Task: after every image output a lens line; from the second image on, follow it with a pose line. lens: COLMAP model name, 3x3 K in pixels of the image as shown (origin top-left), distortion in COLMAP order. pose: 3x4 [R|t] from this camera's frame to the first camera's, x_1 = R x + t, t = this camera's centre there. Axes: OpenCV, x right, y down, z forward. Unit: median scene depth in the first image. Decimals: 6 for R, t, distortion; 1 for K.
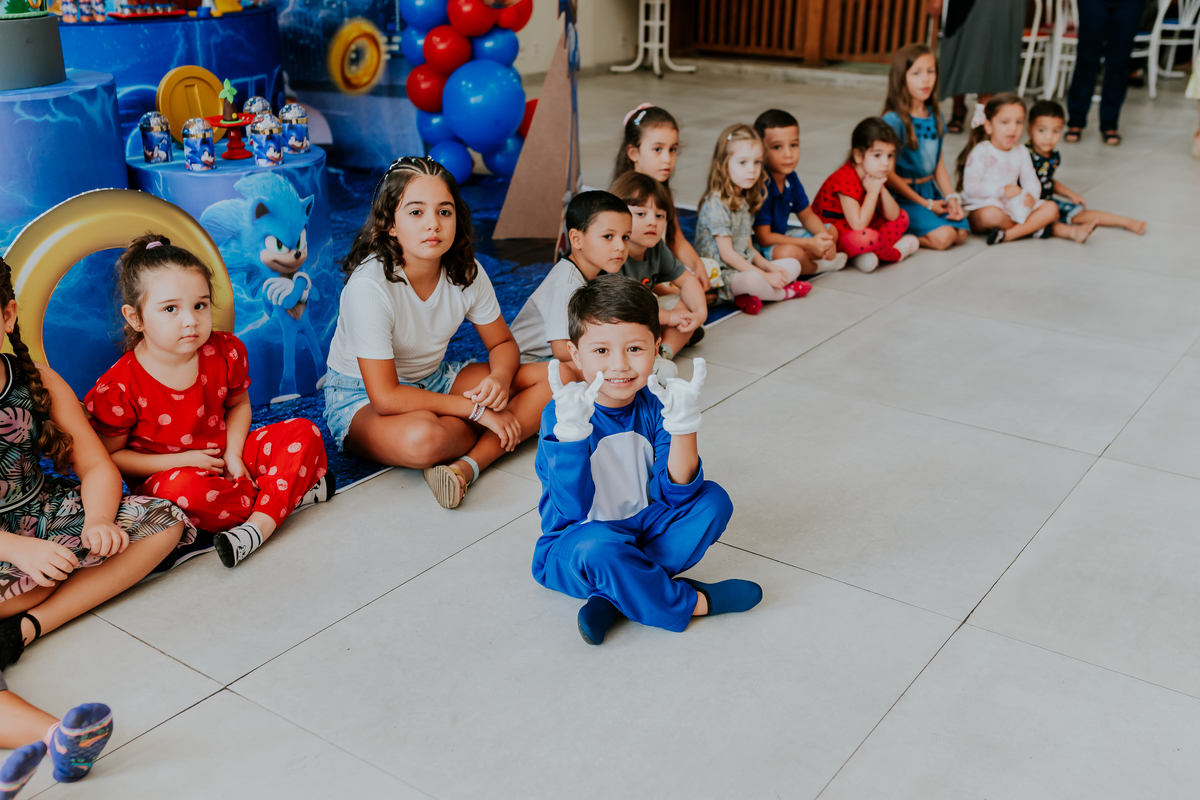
lens RADIAL K [[1132.4, 0, 600.0], [0, 1132.4, 400.0], [0, 0, 1]] dist [-0.000562, -0.003277]
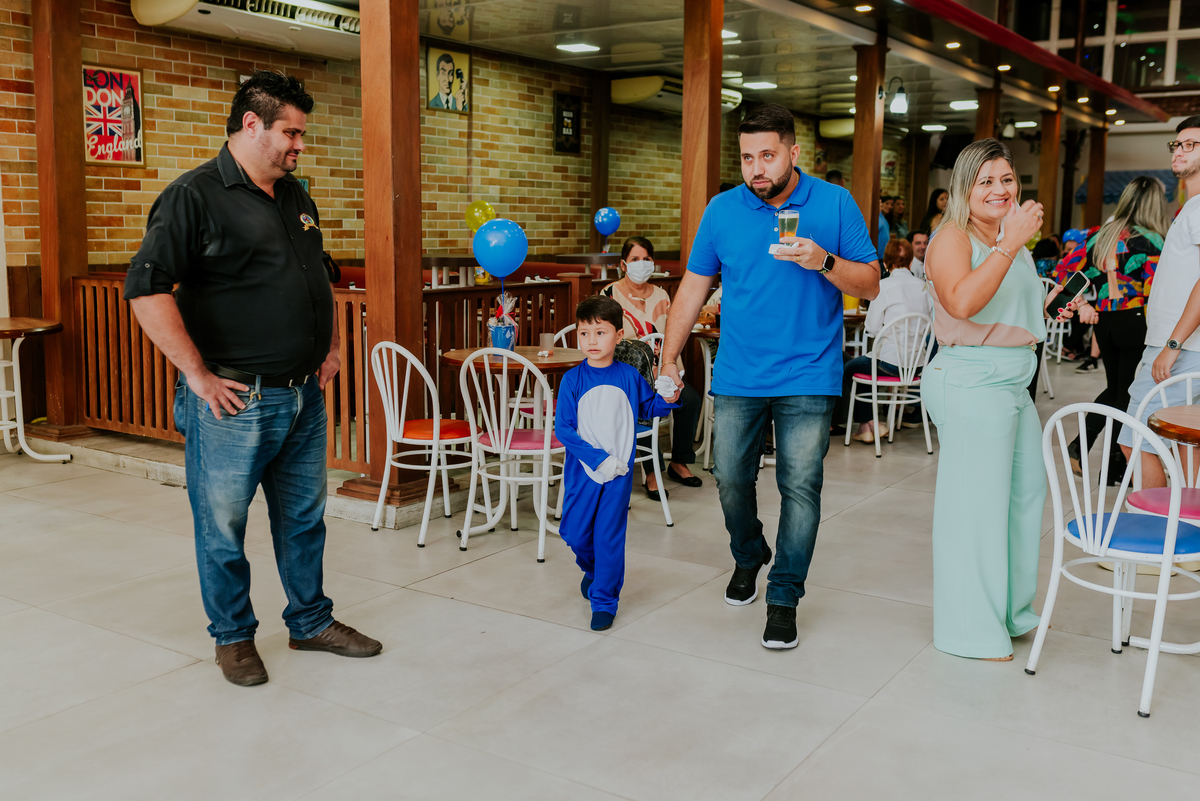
lens RADIAL K [[1132.4, 0, 600.0], [0, 1132.4, 400.5], [0, 0, 1]] dist [-0.000562, -0.003277]
pose [[0.999303, -0.005684, 0.036882, 1.155096], [0.014412, 0.970434, -0.240935, -0.490894], [-0.034422, 0.241299, 0.969840, 1.021336]]
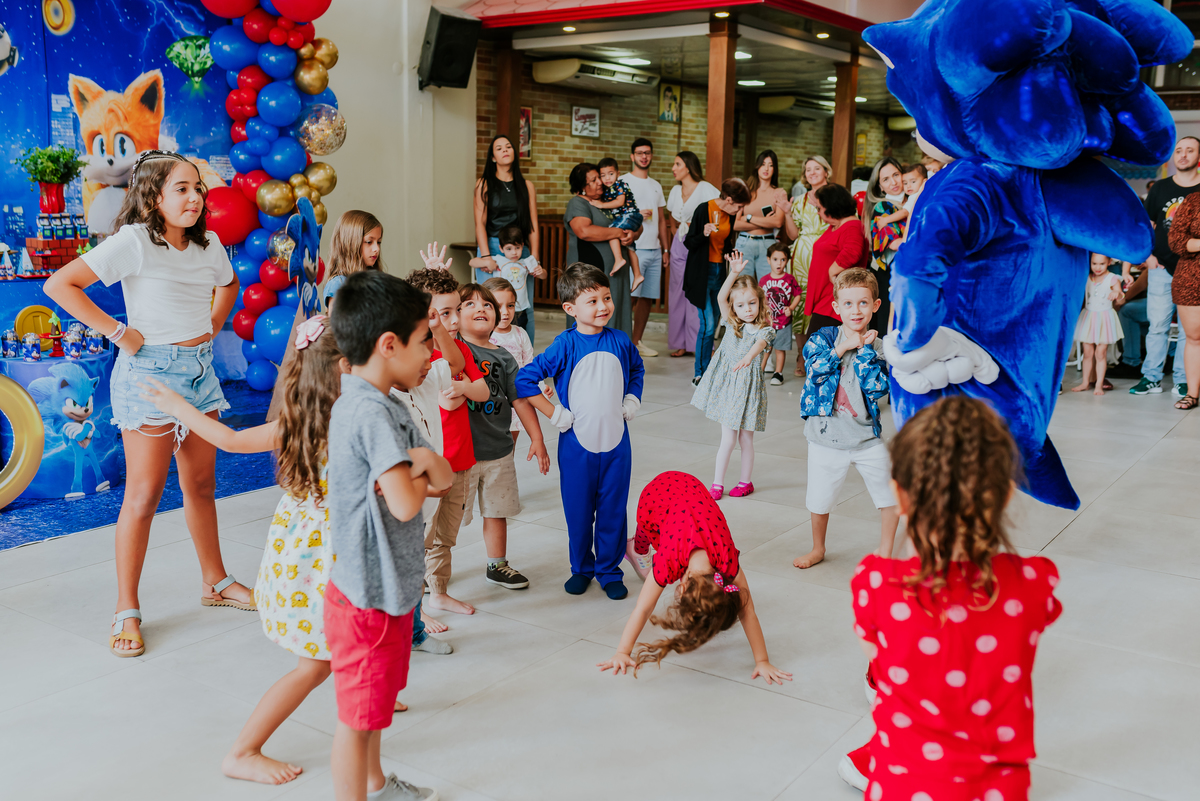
lens RADIAL K [[1132.4, 0, 600.0], [0, 1132.4, 400.5], [0, 0, 1]] dist [-0.000562, -0.003277]
pose [[0.999887, 0.004775, 0.014259, 0.498496], [-0.001640, 0.977218, -0.212233, 0.225724], [-0.014947, 0.212185, 0.977115, -0.716313]]
